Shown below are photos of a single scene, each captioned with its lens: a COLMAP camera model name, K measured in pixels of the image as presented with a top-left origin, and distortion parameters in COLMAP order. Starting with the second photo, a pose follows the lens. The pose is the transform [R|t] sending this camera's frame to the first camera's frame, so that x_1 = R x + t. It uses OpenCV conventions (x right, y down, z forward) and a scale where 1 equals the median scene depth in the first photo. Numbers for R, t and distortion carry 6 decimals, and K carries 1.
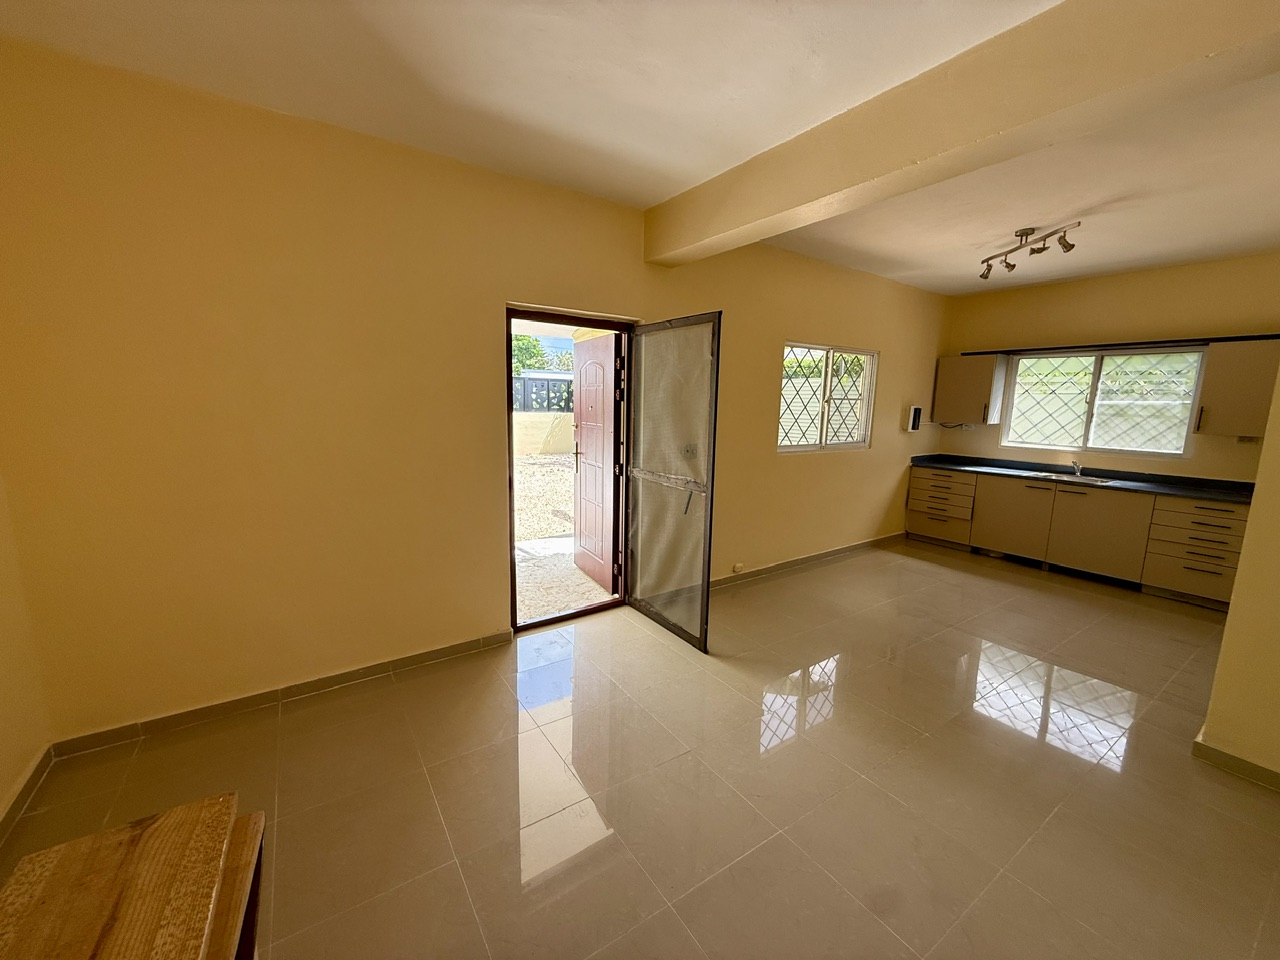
lens RADIAL K [[507.4, 0, 635.7], [0, 507.4, 475.7], [0, 0, 1]] dist [0.001100, 0.000339]
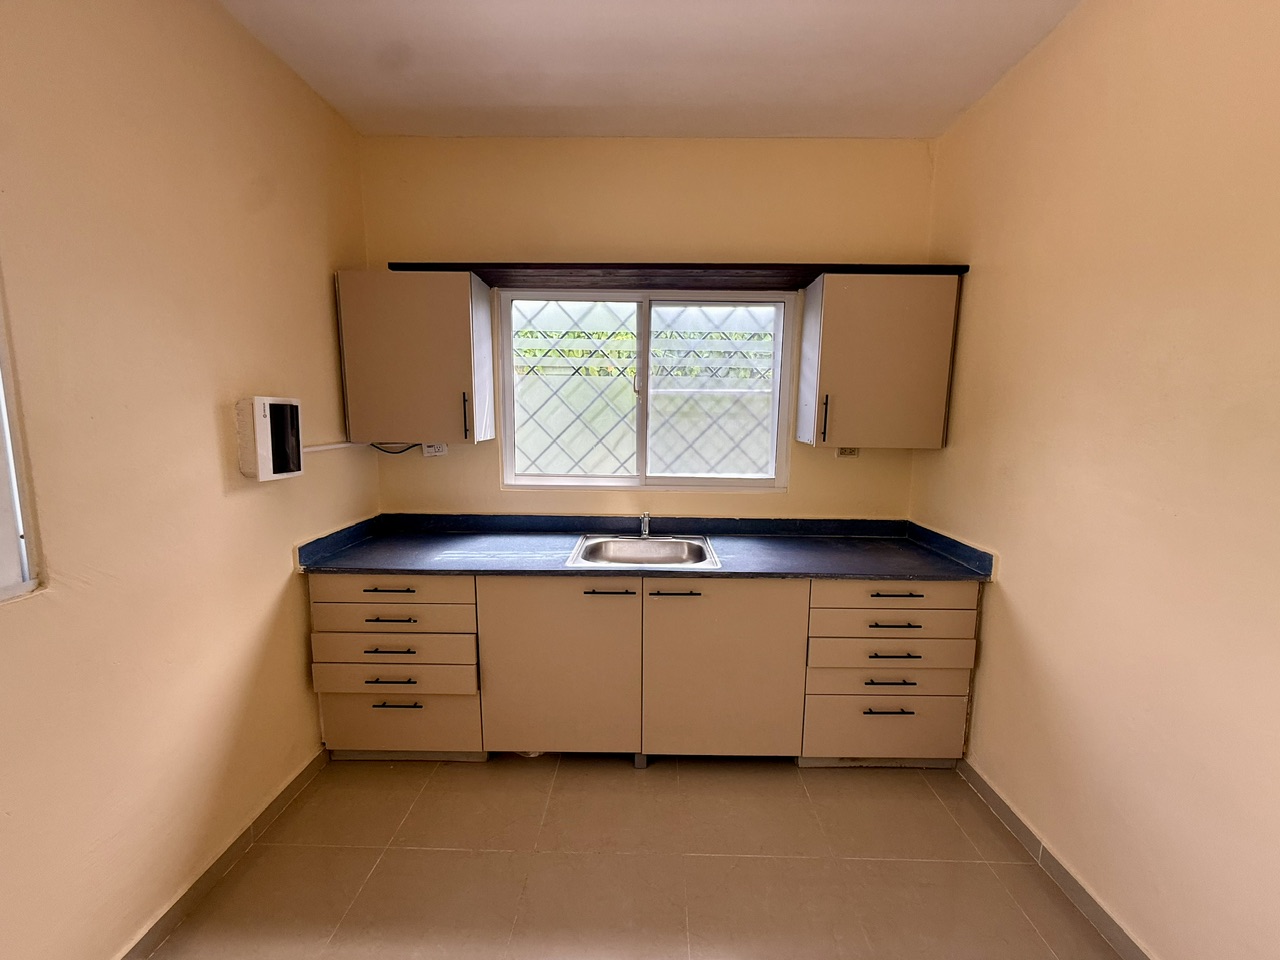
lens RADIAL K [[507.4, 0, 647.2], [0, 507.4, 478.5], [0, 0, 1]] dist [0.001100, 0.000339]
pose [[0.558524, -0.122668, 0.820368, 0.434716], [0.125507, 0.990116, 0.062602, -0.081974], [-0.819939, 0.067998, 0.568399, 0.662099]]
